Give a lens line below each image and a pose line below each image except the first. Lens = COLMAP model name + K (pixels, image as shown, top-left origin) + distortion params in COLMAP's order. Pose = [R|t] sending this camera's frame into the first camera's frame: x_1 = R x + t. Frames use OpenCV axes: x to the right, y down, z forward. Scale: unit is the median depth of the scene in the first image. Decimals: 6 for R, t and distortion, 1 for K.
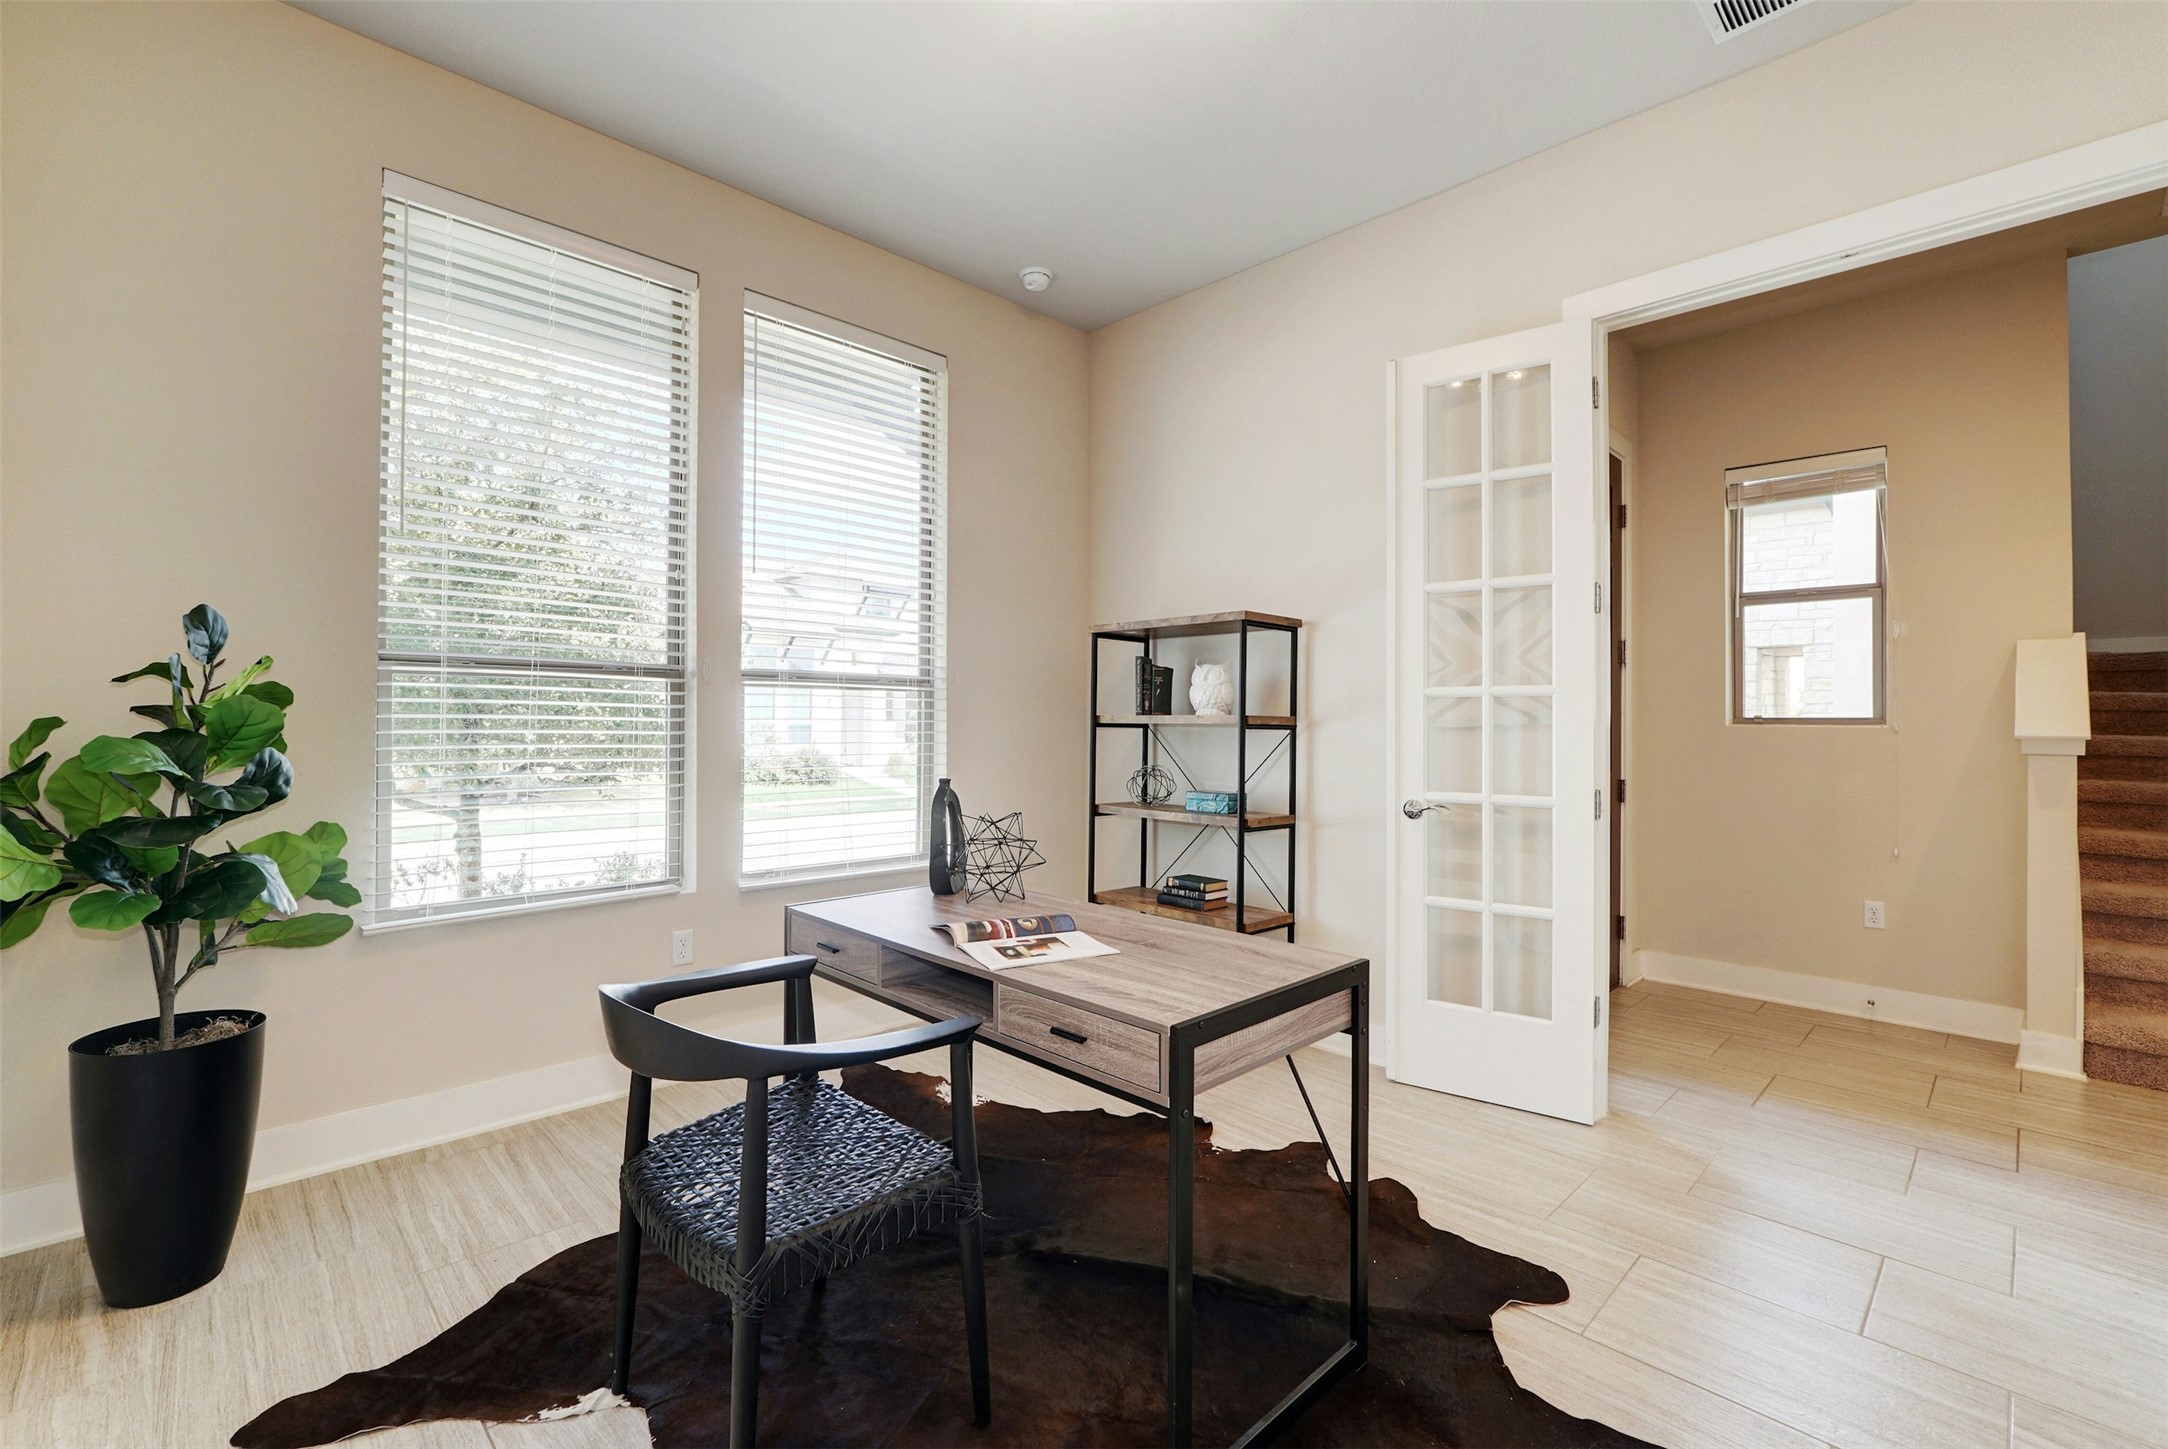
lens RADIAL K [[933.7, 0, 1072.9], [0, 933.7, 727.5], [0, 0, 1]] dist [-0.019254, 0.007596]
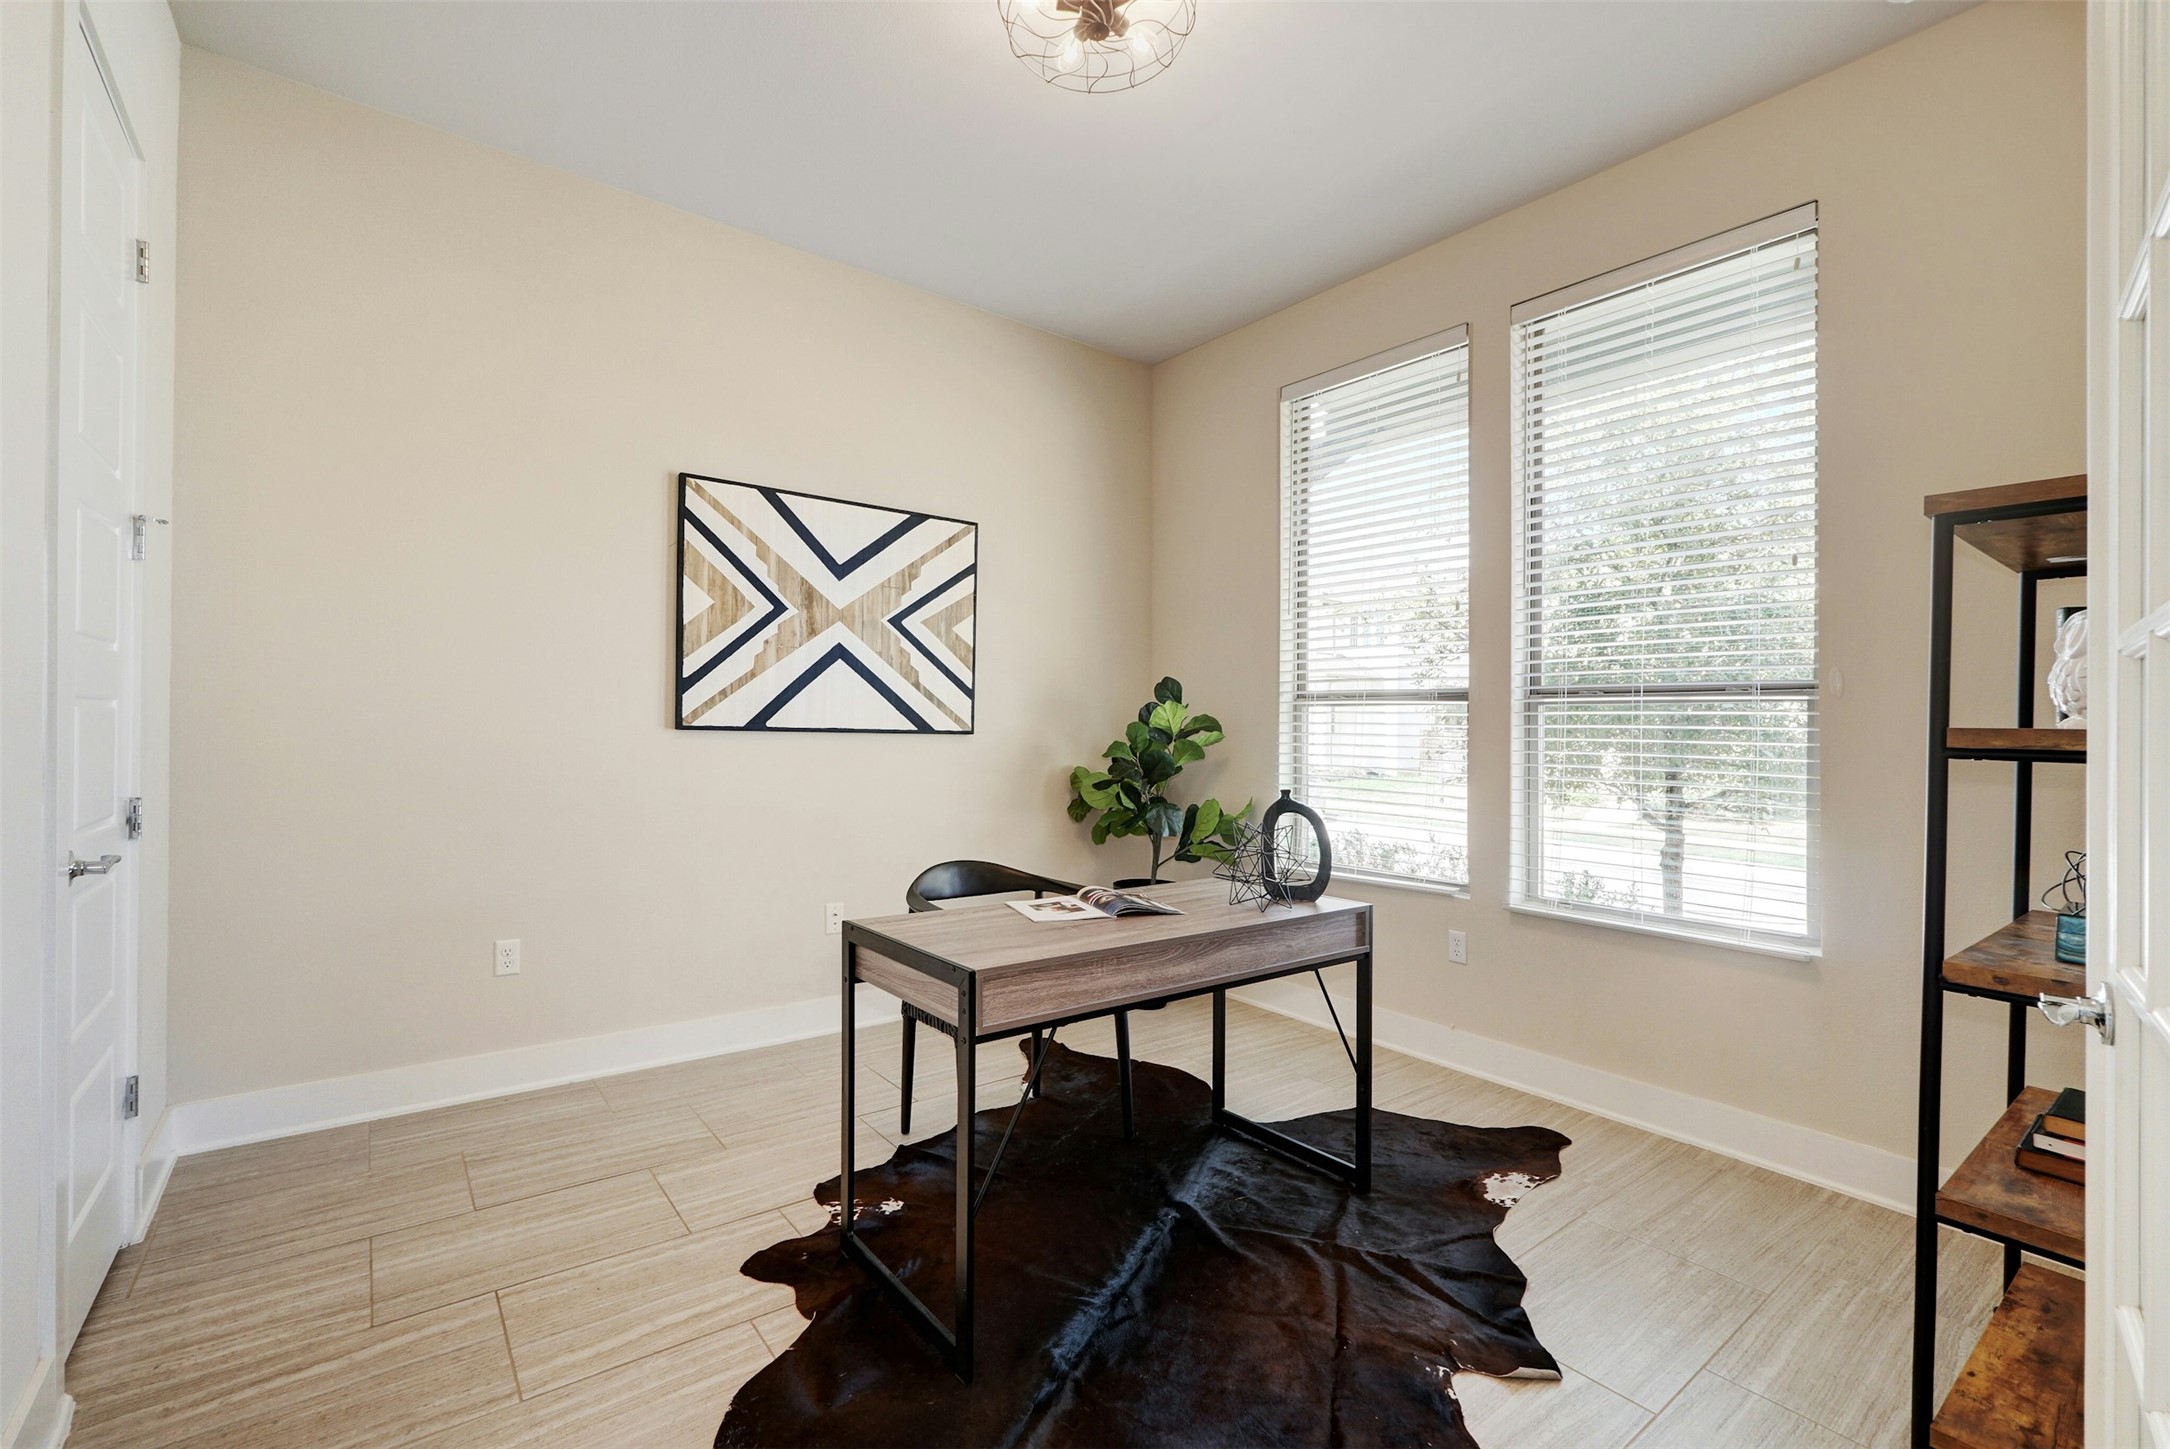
lens RADIAL K [[934.5, 0, 1081.7], [0, 934.5, 730.2], [0, 0, 1]] dist [-0.019254, 0.007596]
pose [[-0.113421, -0.012390, -0.993470, 0.675041], [-0.025667, 0.999625, -0.009537, 0.004151], [0.993215, 0.024418, -0.113697, 0.636122]]
